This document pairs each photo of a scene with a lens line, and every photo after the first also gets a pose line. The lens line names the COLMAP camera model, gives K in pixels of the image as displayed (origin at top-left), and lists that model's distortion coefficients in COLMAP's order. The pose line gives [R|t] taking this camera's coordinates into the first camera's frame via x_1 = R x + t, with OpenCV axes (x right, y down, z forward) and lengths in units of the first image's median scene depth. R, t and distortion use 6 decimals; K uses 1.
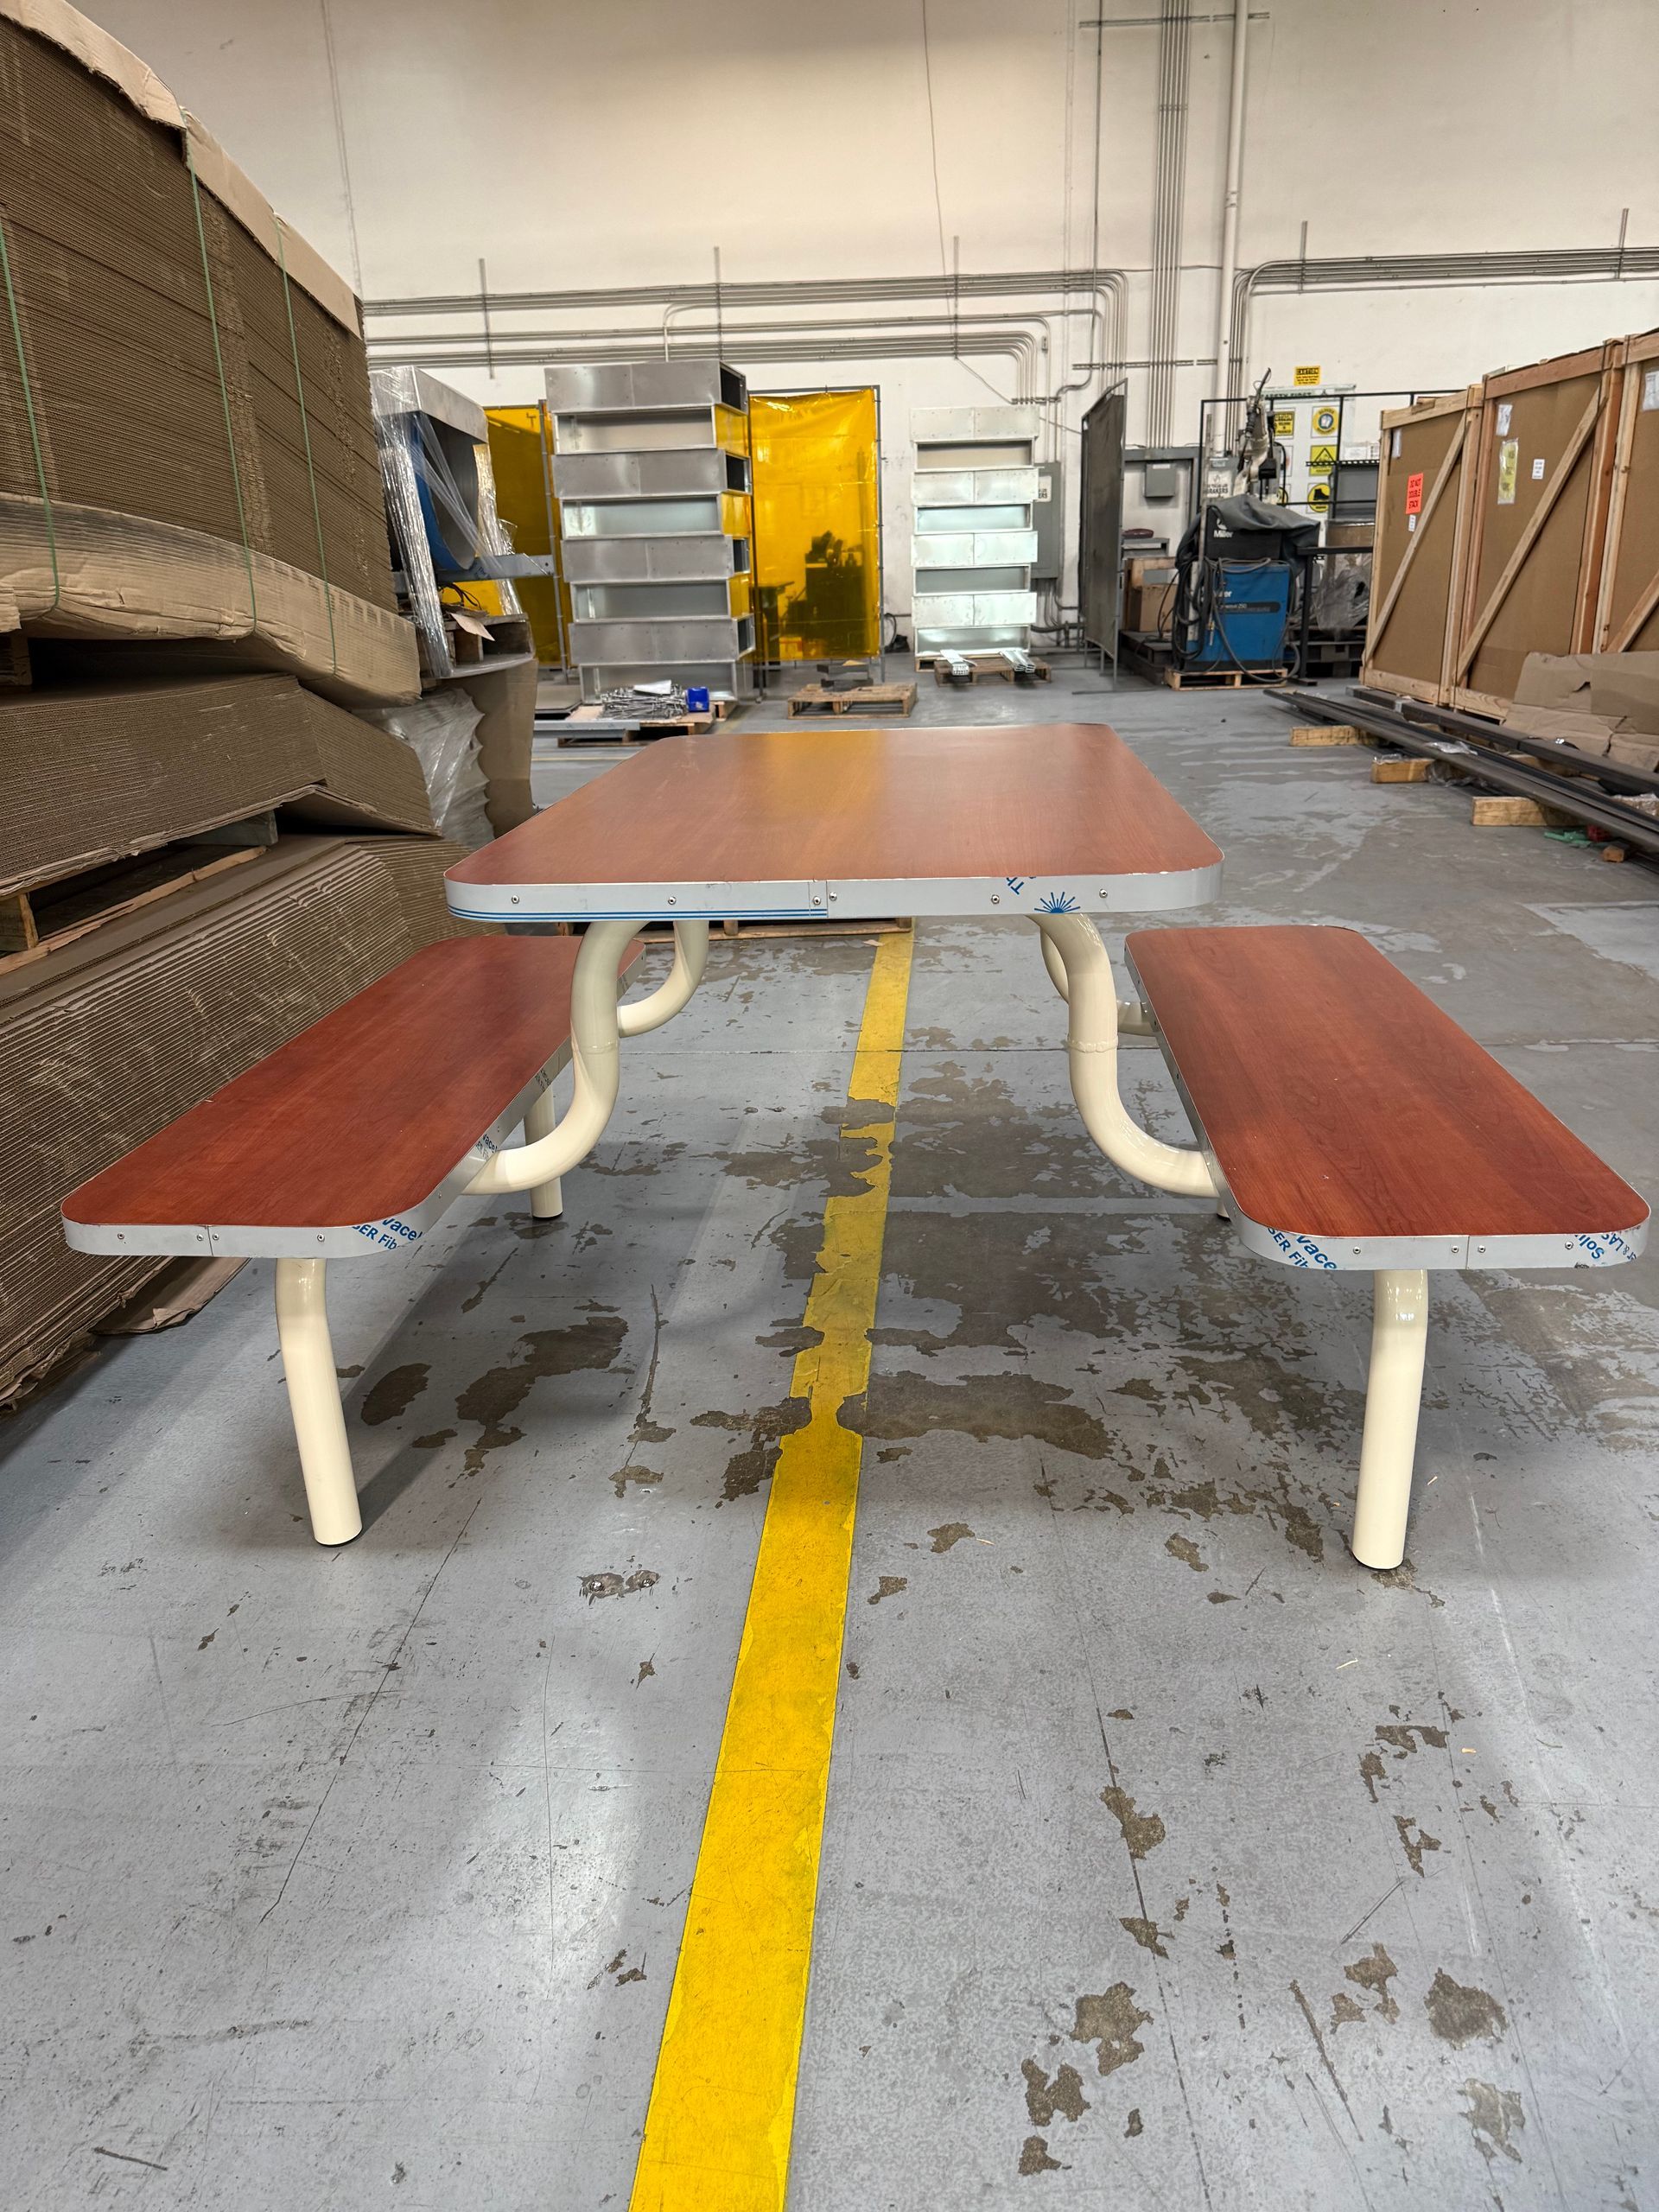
lens RADIAL K [[1584.4, 0, 823.3], [0, 1584.4, 1106.5], [0, 0, 1]] dist [0.060989, -0.068995]
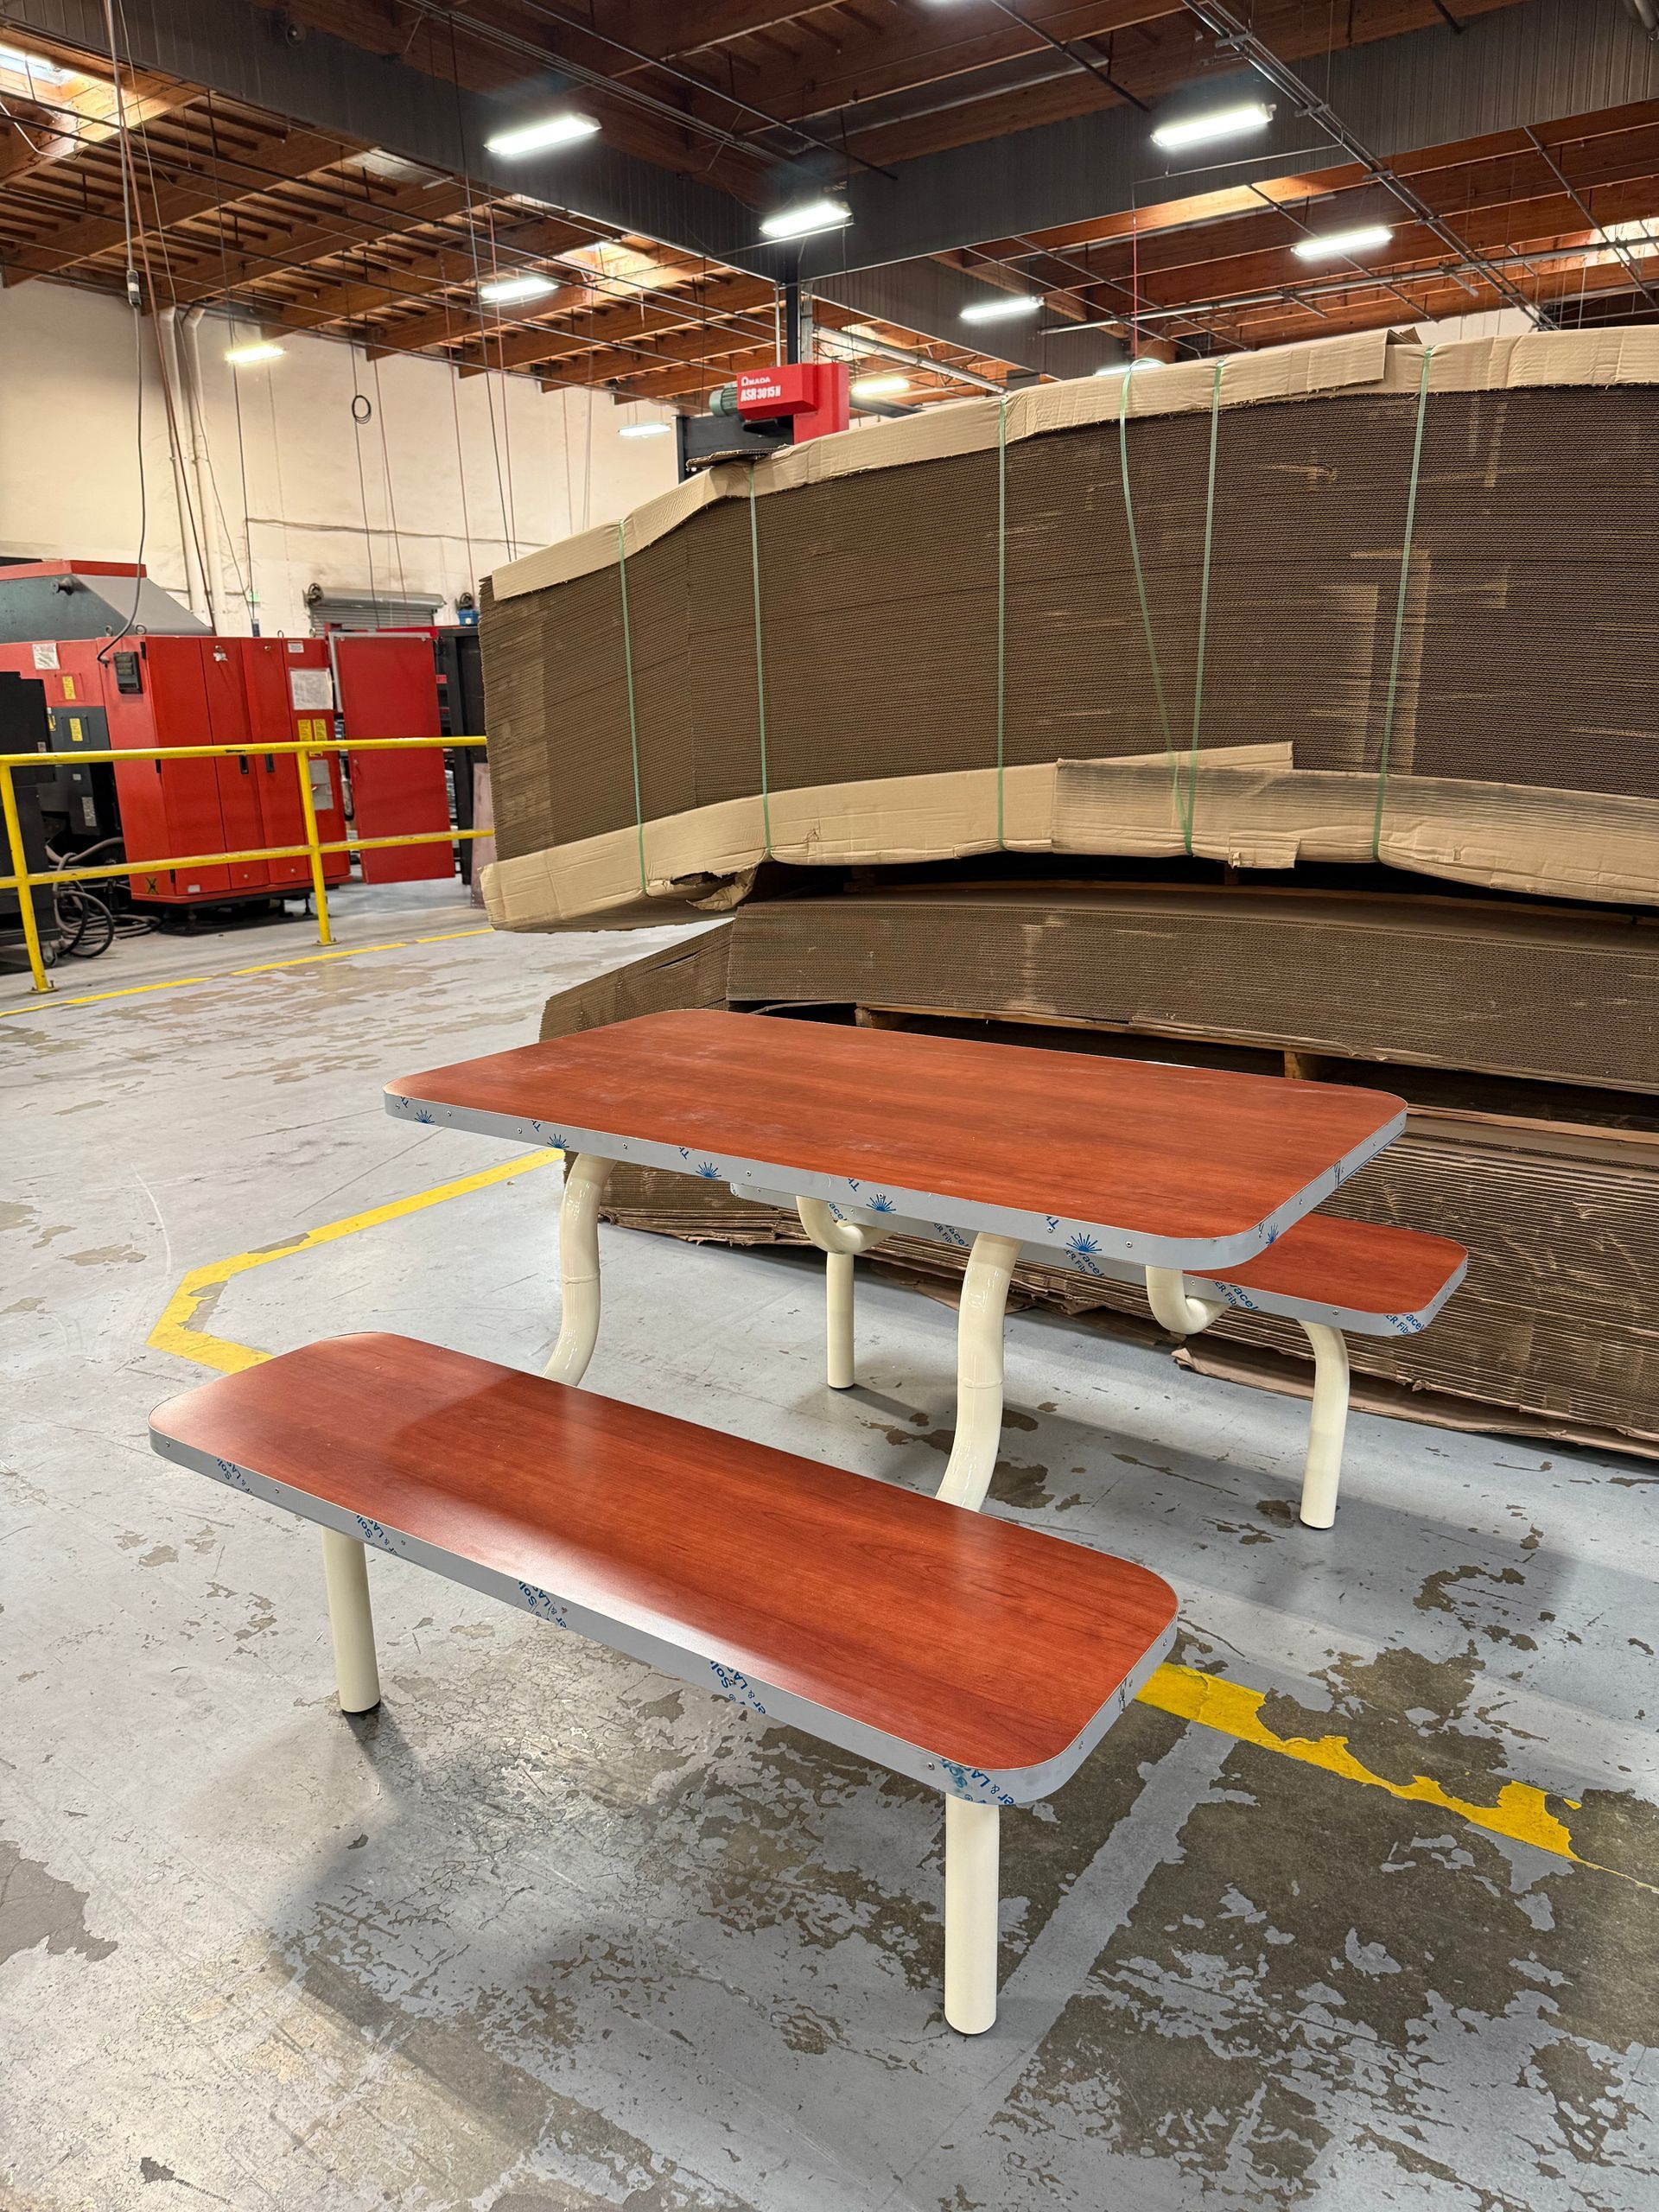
lens RADIAL K [[1525.1, 0, 825.9], [0, 1525.1, 1110.7], [0, 0, 1]] dist [0.033700, 0.000948]
pose [[-0.488197, 0.272867, -0.828980, 0.653385], [-0.245854, 0.868398, 0.430628, -0.461733], [0.837389, 0.414039, -0.356864, 0.967399]]
